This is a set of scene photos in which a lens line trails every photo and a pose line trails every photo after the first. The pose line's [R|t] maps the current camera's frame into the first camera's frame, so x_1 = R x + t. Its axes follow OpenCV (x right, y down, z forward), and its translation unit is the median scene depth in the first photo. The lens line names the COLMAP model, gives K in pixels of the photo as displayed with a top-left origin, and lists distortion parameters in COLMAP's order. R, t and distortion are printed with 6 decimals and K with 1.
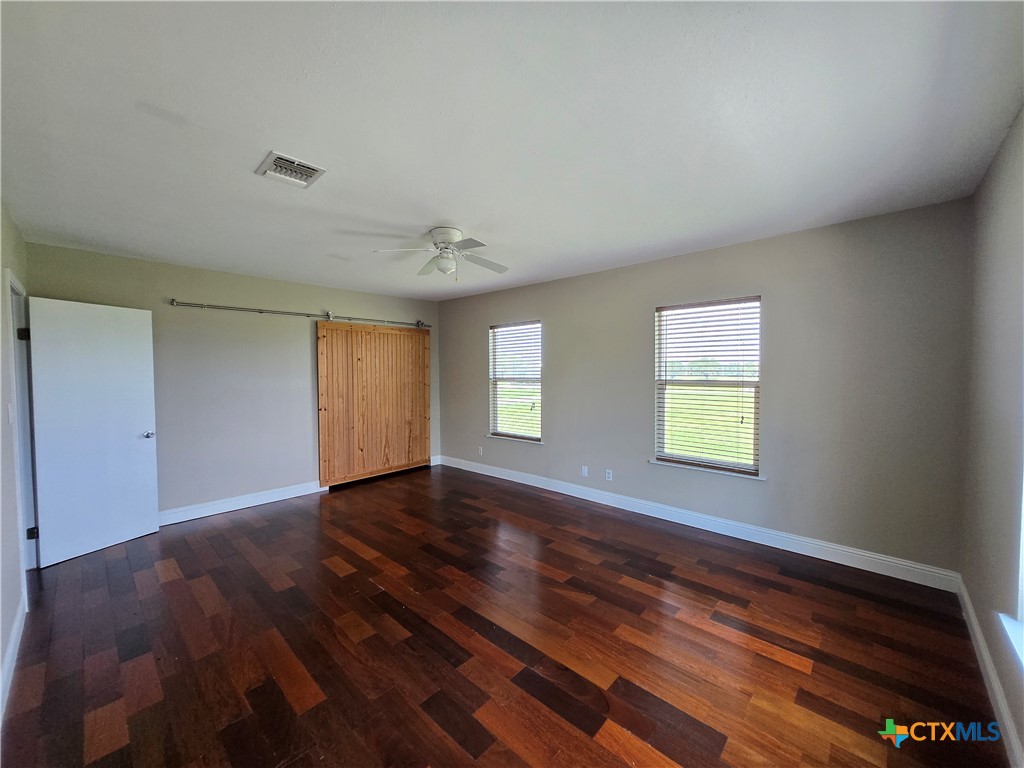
lens RADIAL K [[399.9, 0, 520.0], [0, 399.9, 383.2], [0, 0, 1]] dist [0.000271, -0.001188]
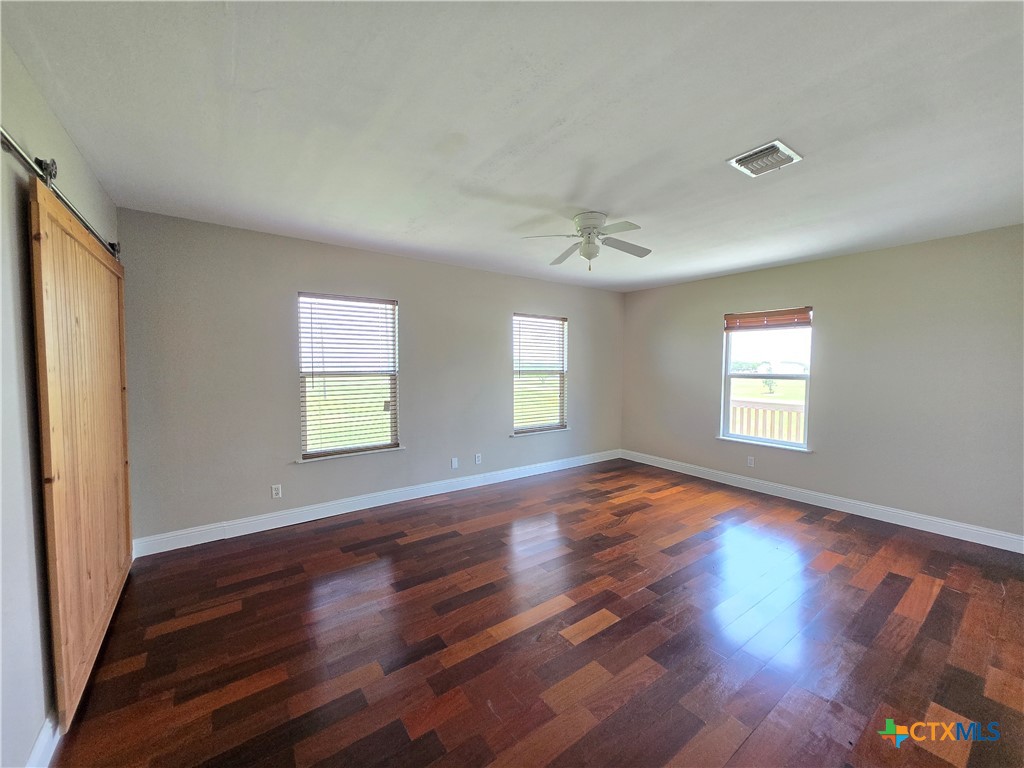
lens RADIAL K [[399.9, 0, 512.2], [0, 399.9, 388.7], [0, 0, 1]] dist [0.000271, -0.001188]
pose [[0.205969, -0.053970, 0.977069, -0.746430], [0.027269, 0.998407, 0.049400, -0.011012], [-0.978178, 0.016469, 0.207113, 0.623005]]
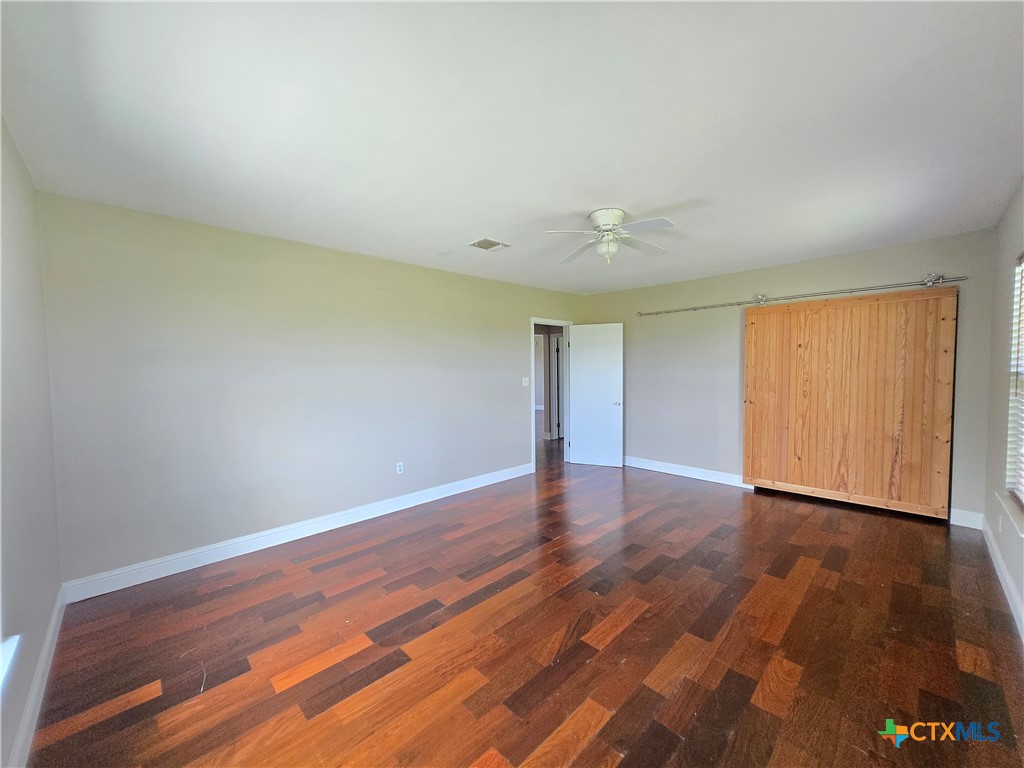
lens RADIAL K [[399.9, 0, 516.3], [0, 399.9, 388.4], [0, 0, 1]] dist [0.000271, -0.001188]
pose [[-0.059874, 0.057662, -0.996539, 0.493530], [-0.019033, 0.998083, 0.058895, -0.011929], [0.998024, 0.022494, -0.058662, 0.532481]]
